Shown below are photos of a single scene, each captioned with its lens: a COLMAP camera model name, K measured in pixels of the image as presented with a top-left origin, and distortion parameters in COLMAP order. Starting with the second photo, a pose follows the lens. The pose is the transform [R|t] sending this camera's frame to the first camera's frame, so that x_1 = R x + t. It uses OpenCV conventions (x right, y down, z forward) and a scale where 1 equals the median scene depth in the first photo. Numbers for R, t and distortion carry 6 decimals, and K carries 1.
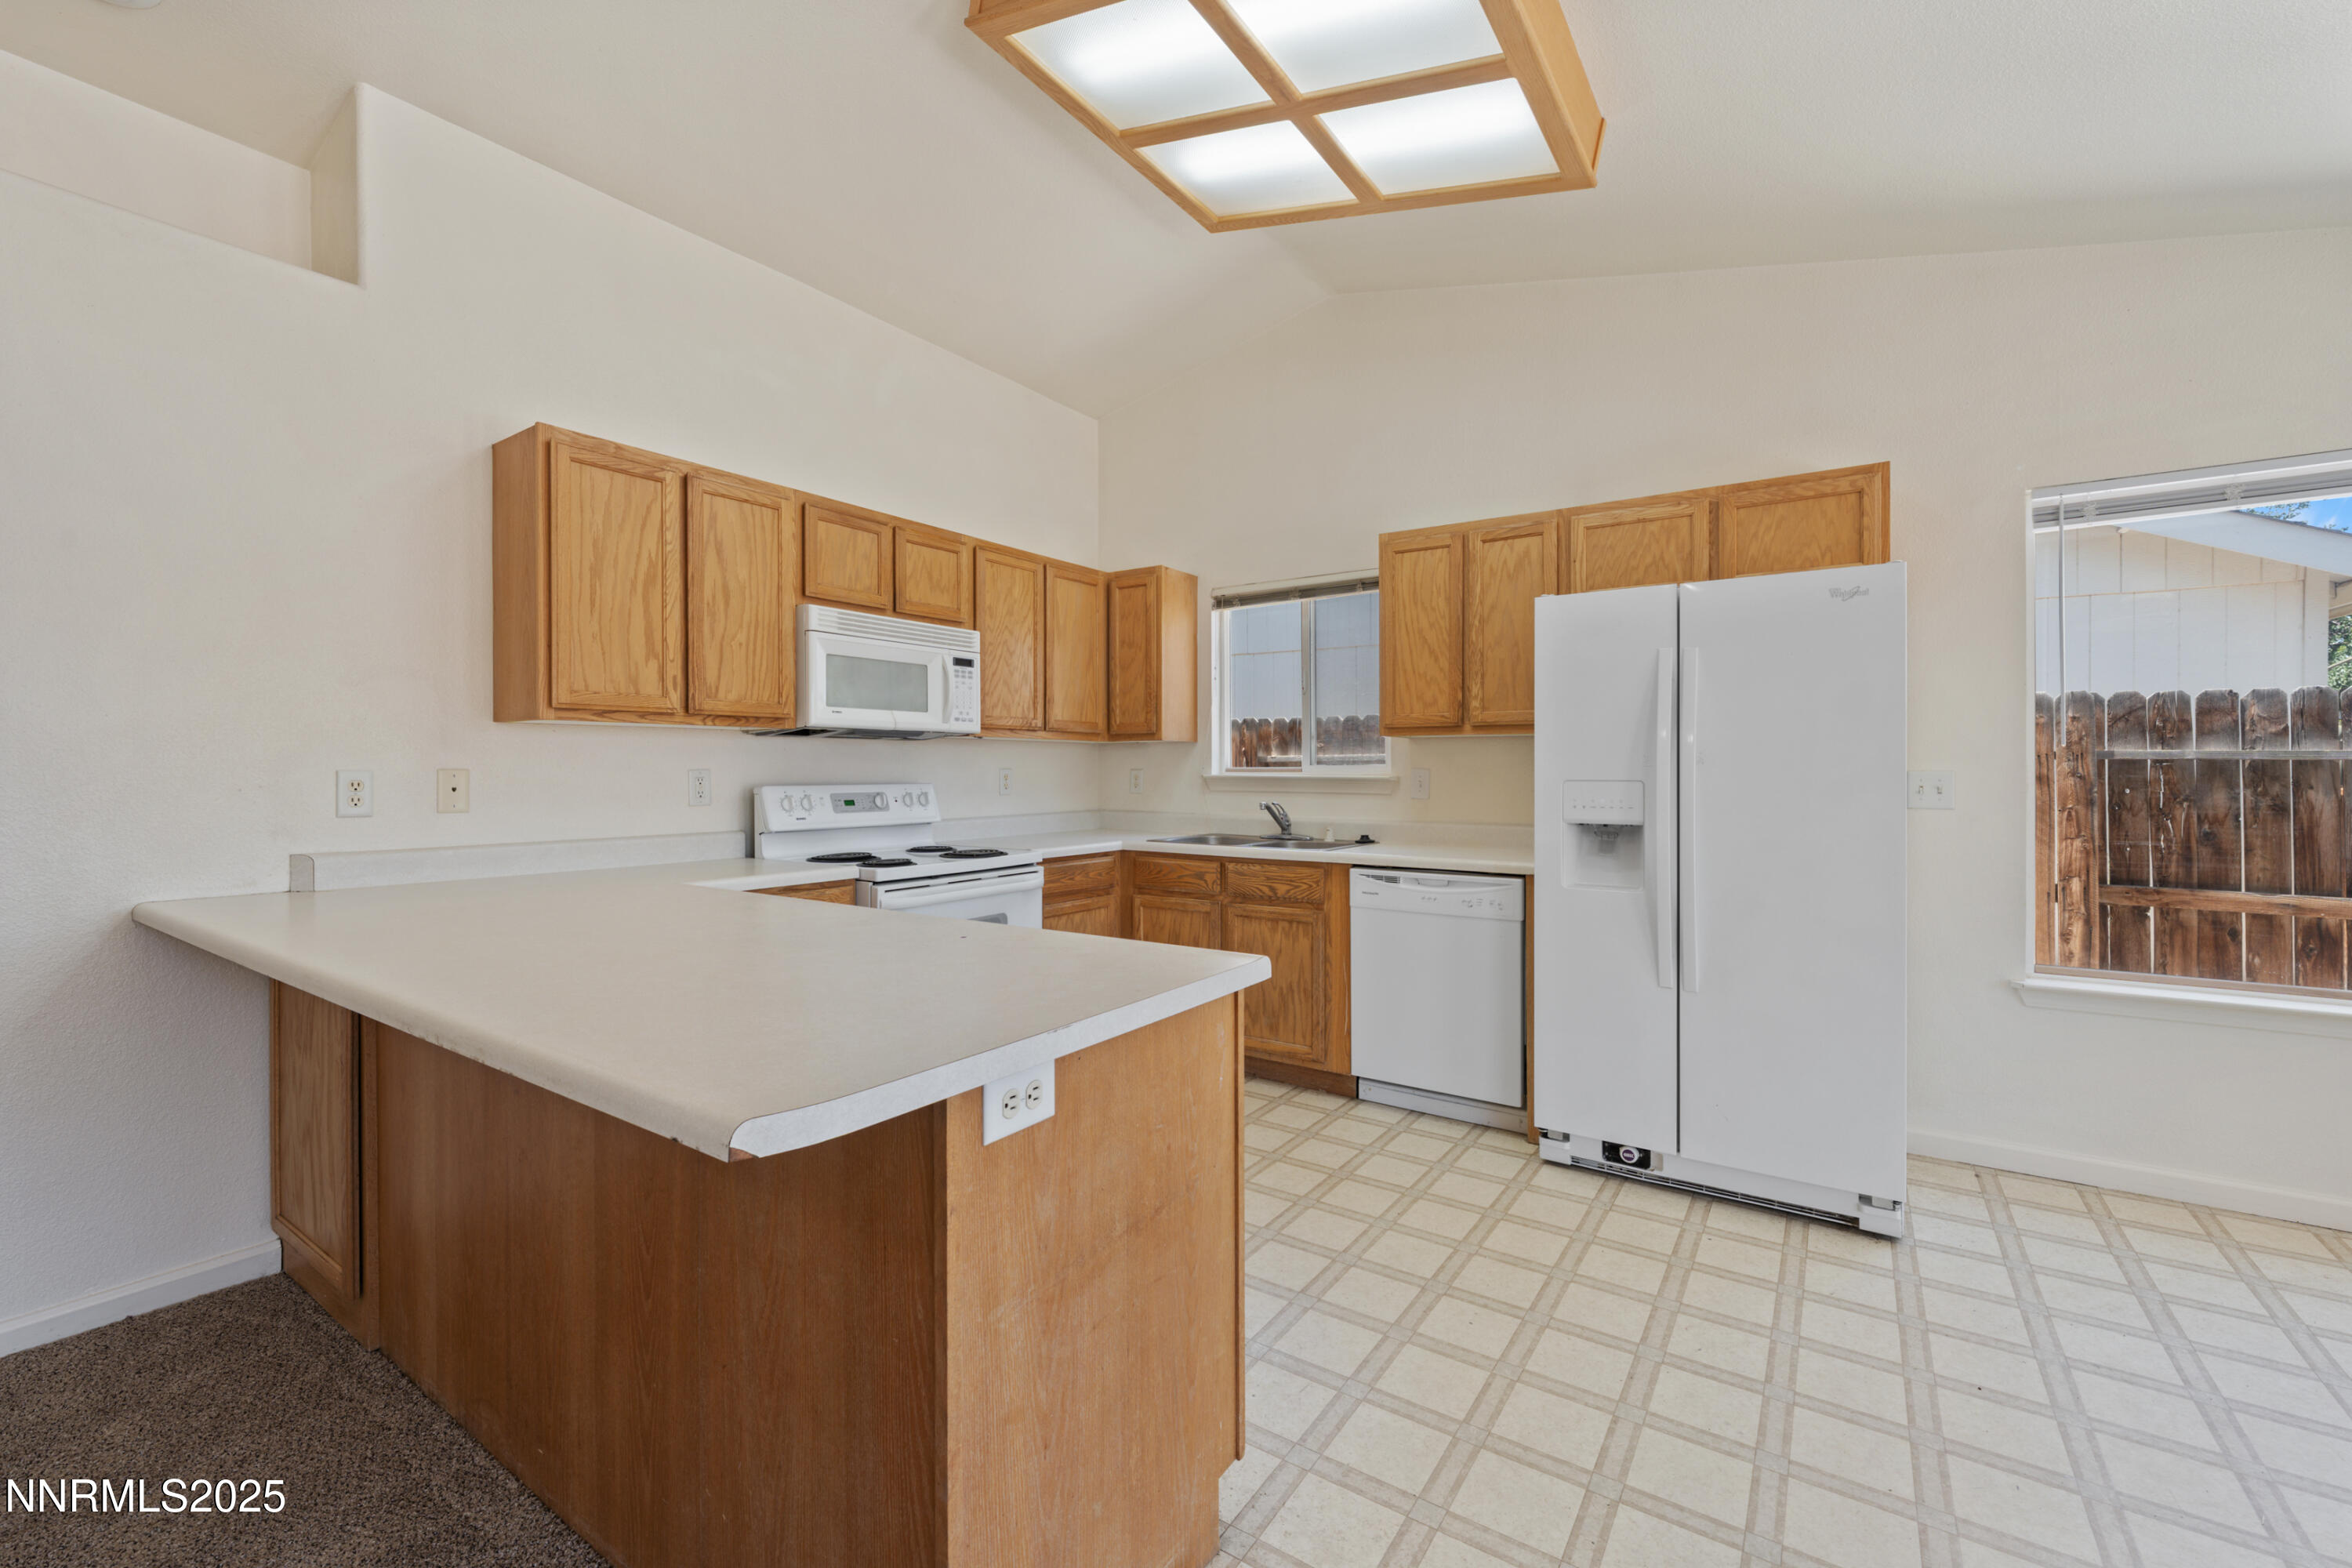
lens RADIAL K [[969.4, 0, 1173.6], [0, 969.4, 773.1], [0, 0, 1]] dist [-0.001227, 0.000228]
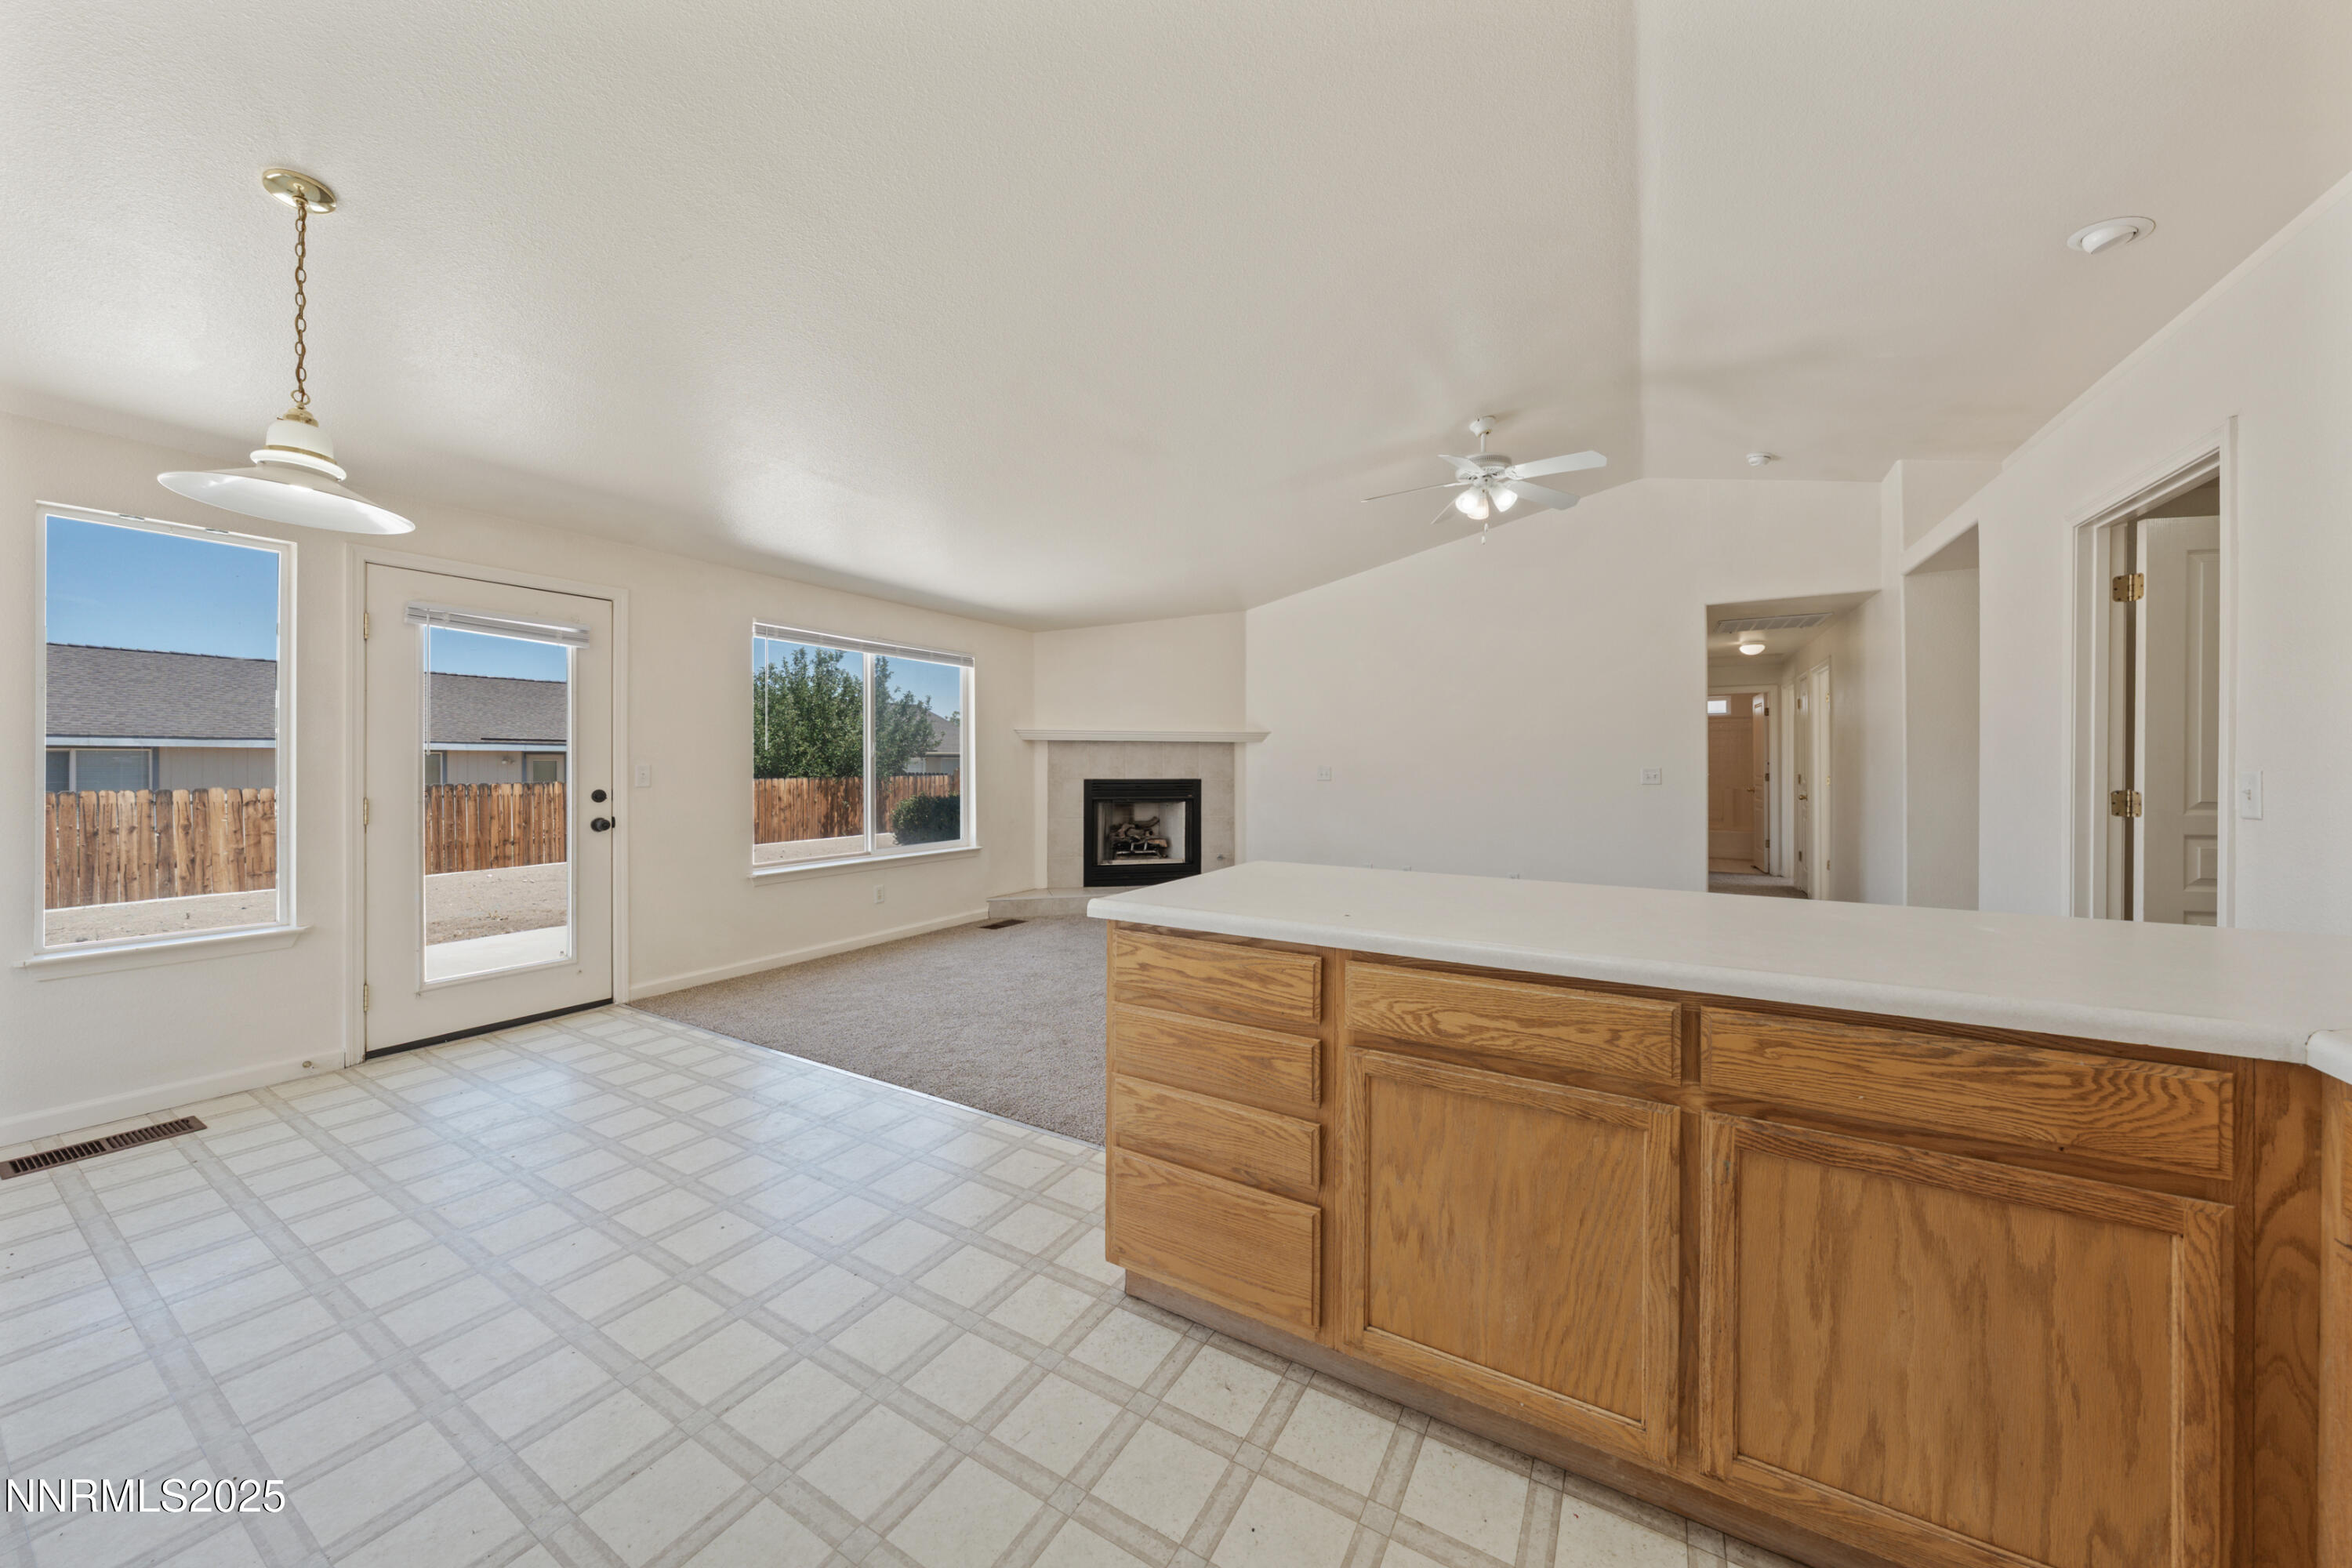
lens RADIAL K [[804.5, 0, 1175.6], [0, 804.5, 763.3], [0, 0, 1]] dist [-0.002033, -0.000074]
pose [[-0.997583, -0.004010, -0.069375, 0.024003], [-0.004117, 0.999991, 0.001393, -0.003878], [0.069368, 0.001675, -0.997590, 0.913805]]
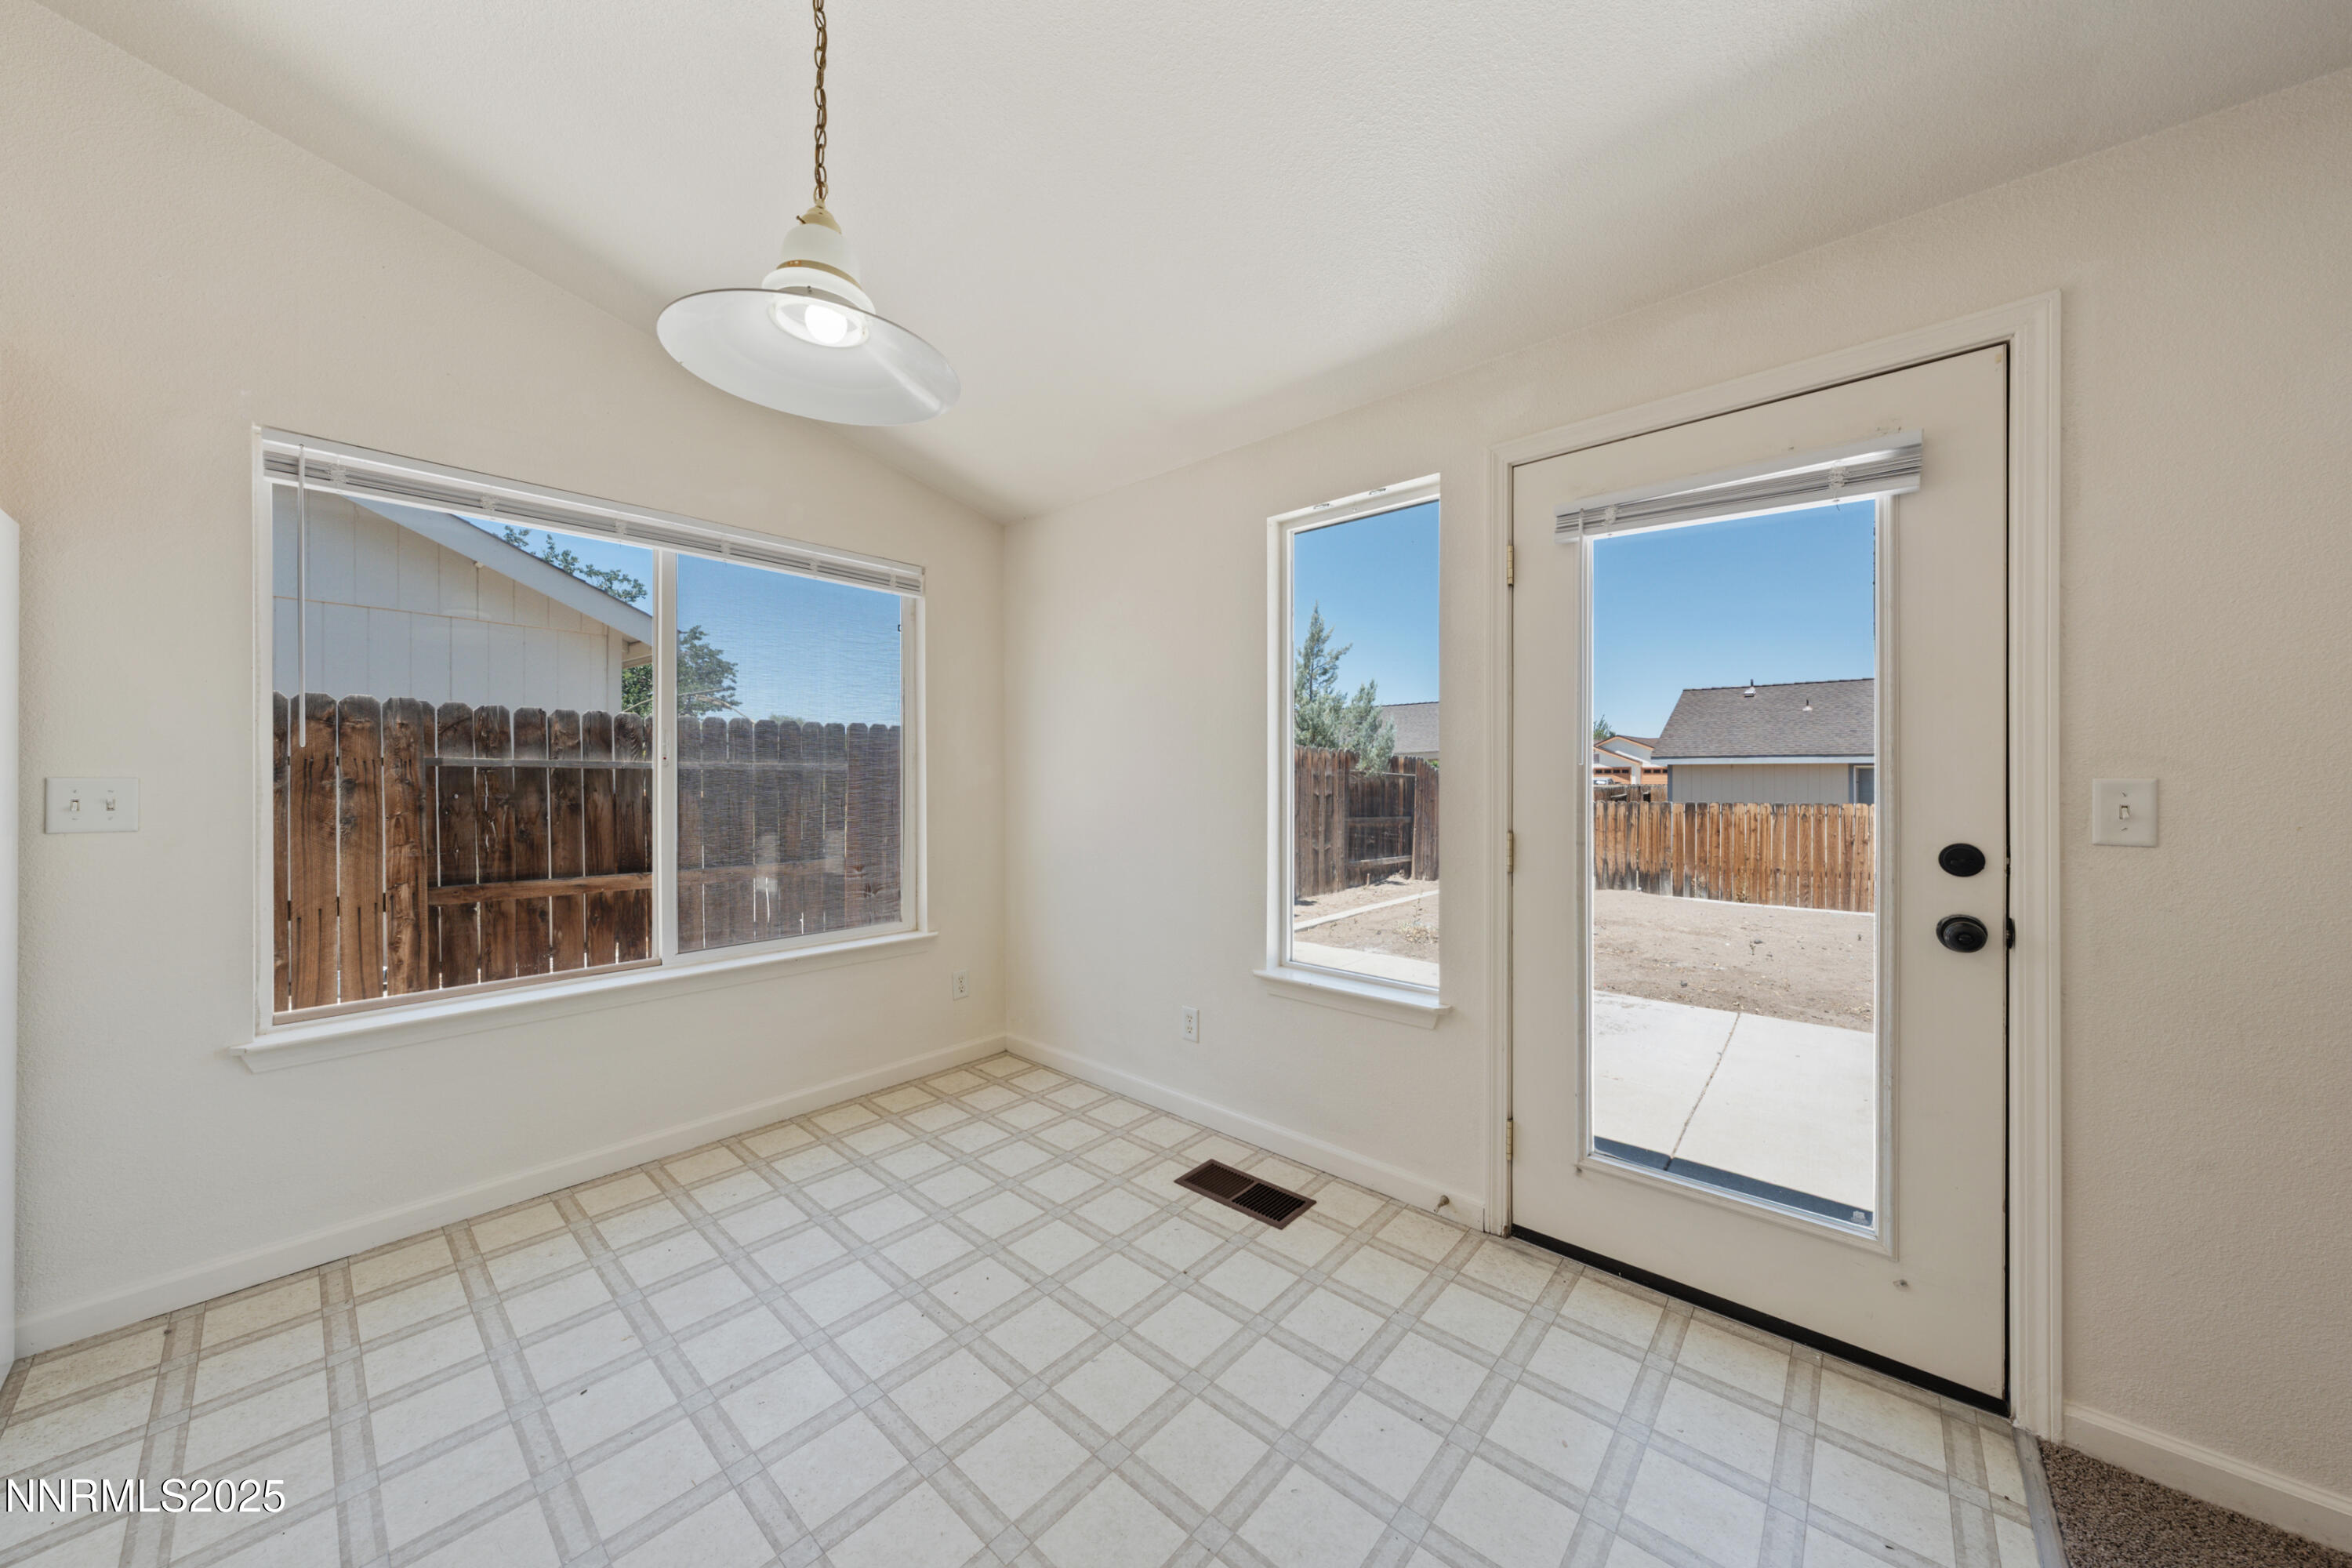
lens RADIAL K [[796.5, 0, 1171.5], [0, 796.5, 775.6], [0, 0, 1]] dist [-0.001495, -0.000084]
pose [[0.122873, 0.000892, 0.992422, 0.259162], [0.003654, 0.999992, -0.001351, -0.000252], [-0.992416, 0.003792, 0.122869, 0.137184]]
